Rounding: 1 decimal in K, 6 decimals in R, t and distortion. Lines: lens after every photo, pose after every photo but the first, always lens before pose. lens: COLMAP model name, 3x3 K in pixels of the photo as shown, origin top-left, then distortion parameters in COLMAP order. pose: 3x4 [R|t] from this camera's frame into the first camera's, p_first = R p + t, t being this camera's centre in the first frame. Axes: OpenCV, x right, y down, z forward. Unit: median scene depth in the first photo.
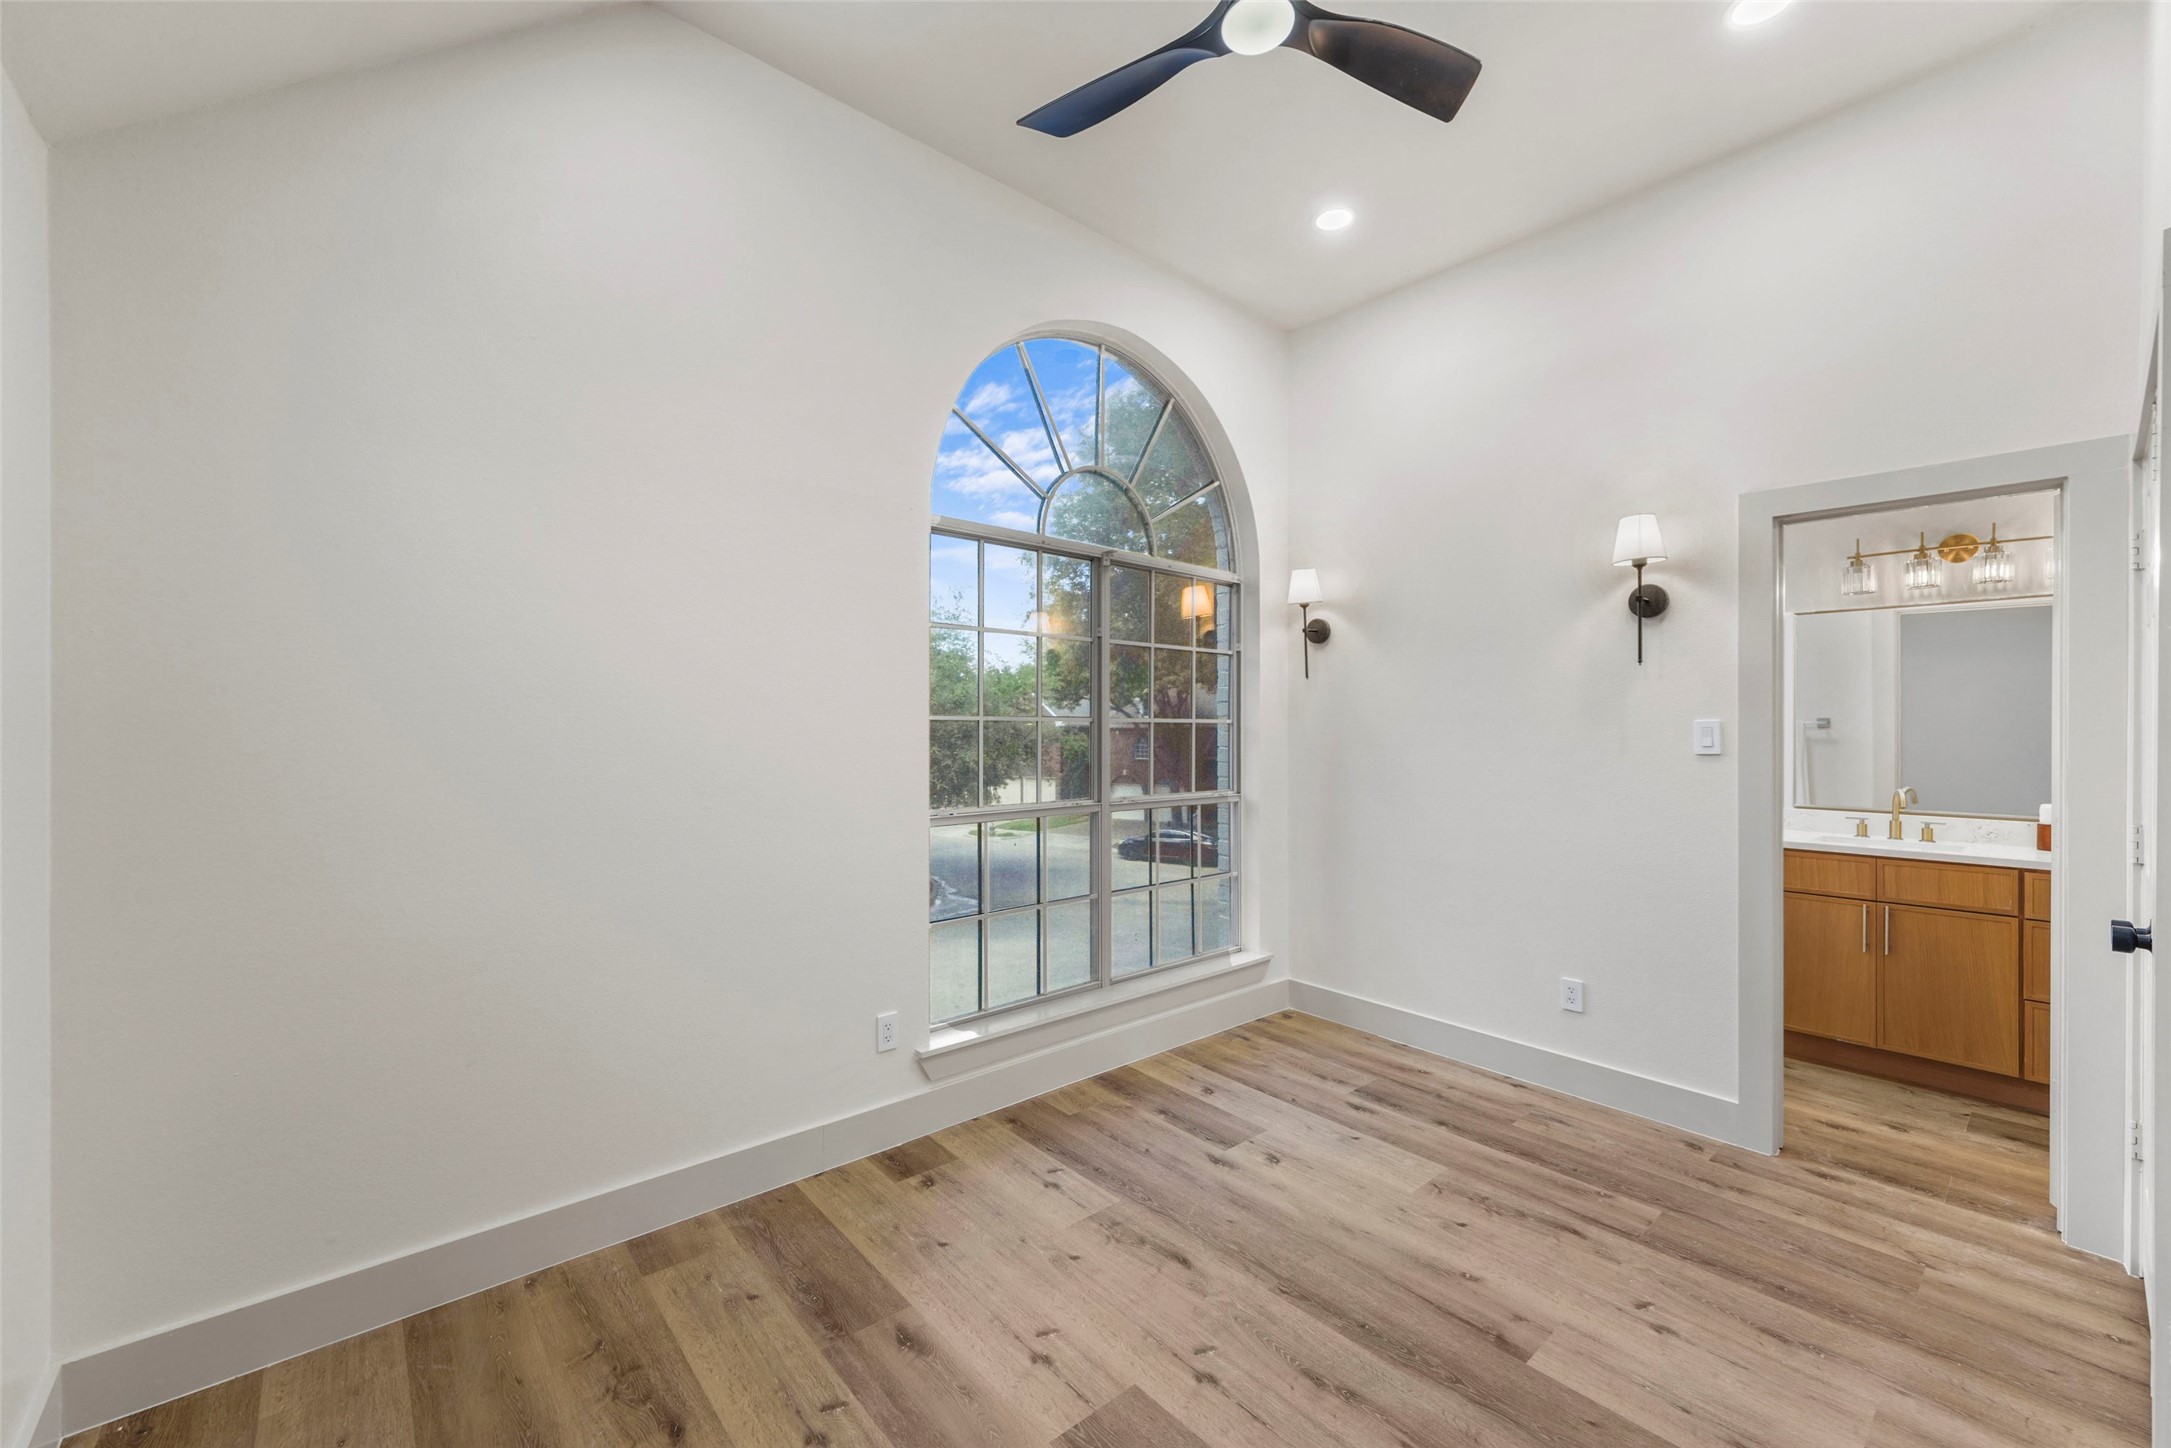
lens RADIAL K [[862.4, 0, 1066.9], [0, 862.4, 725.2], [0, 0, 1]] dist [0.014253, -0.004690]
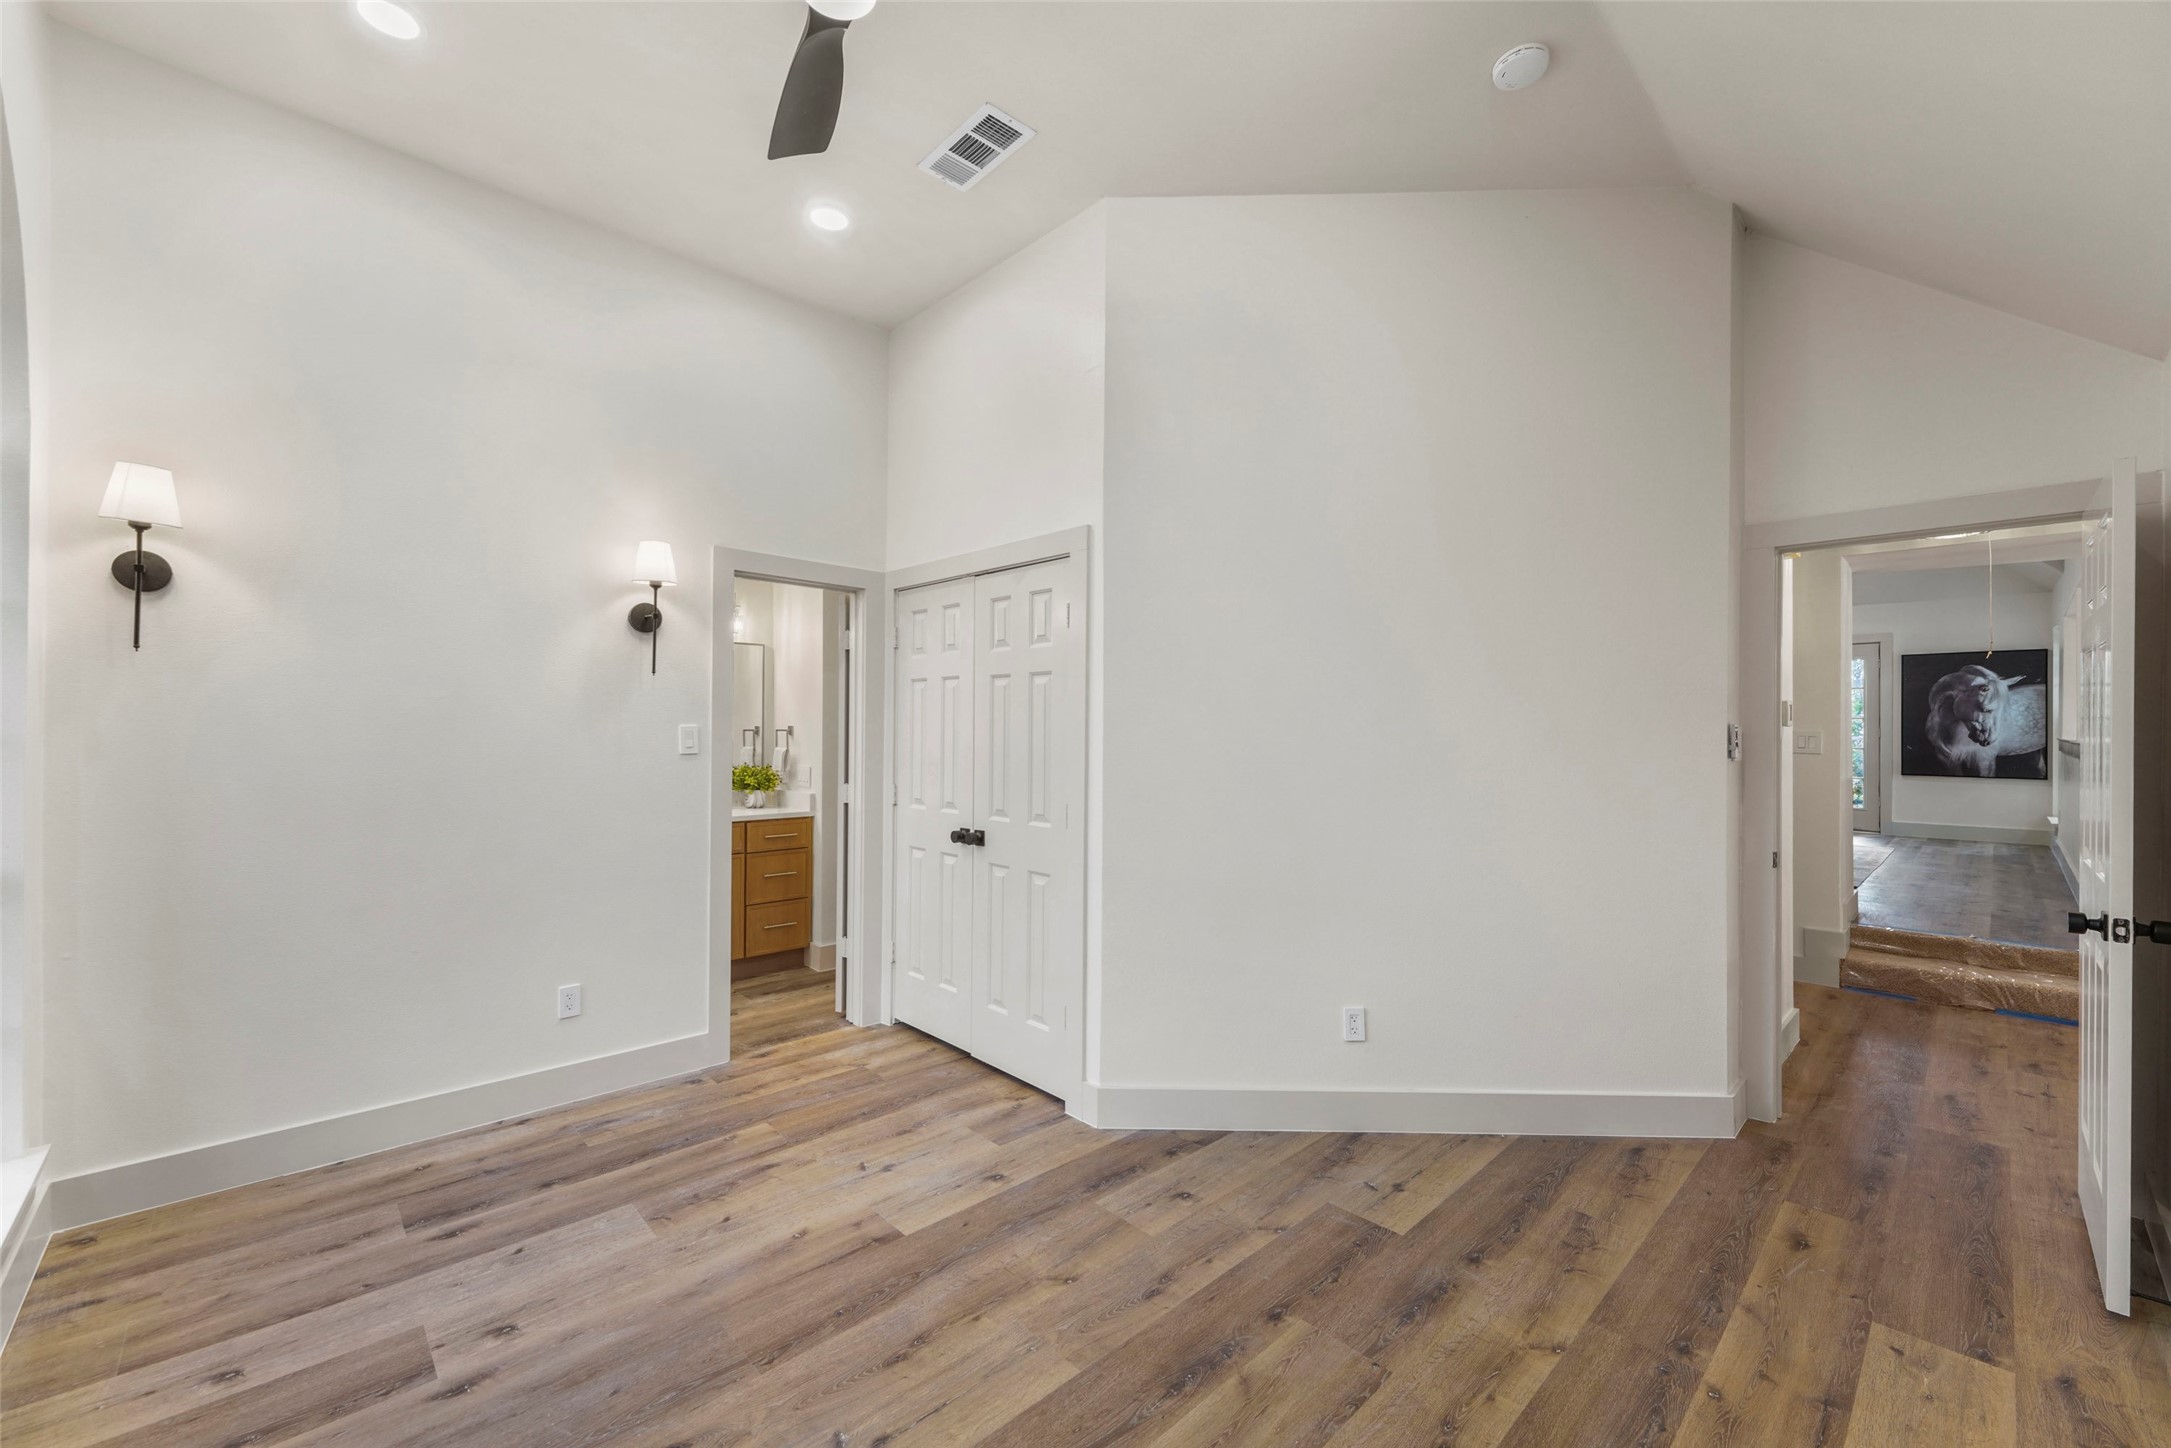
lens RADIAL K [[862.4, 0, 1073.5], [0, 862.4, 721.5], [0, 0, 1]] dist [0.014253, -0.004690]
pose [[-0.045276, 0.003929, 0.998967, -0.515734], [-0.006880, 0.999967, -0.004245, -0.010471], [-0.998951, -0.007065, -0.045248, 0.558506]]
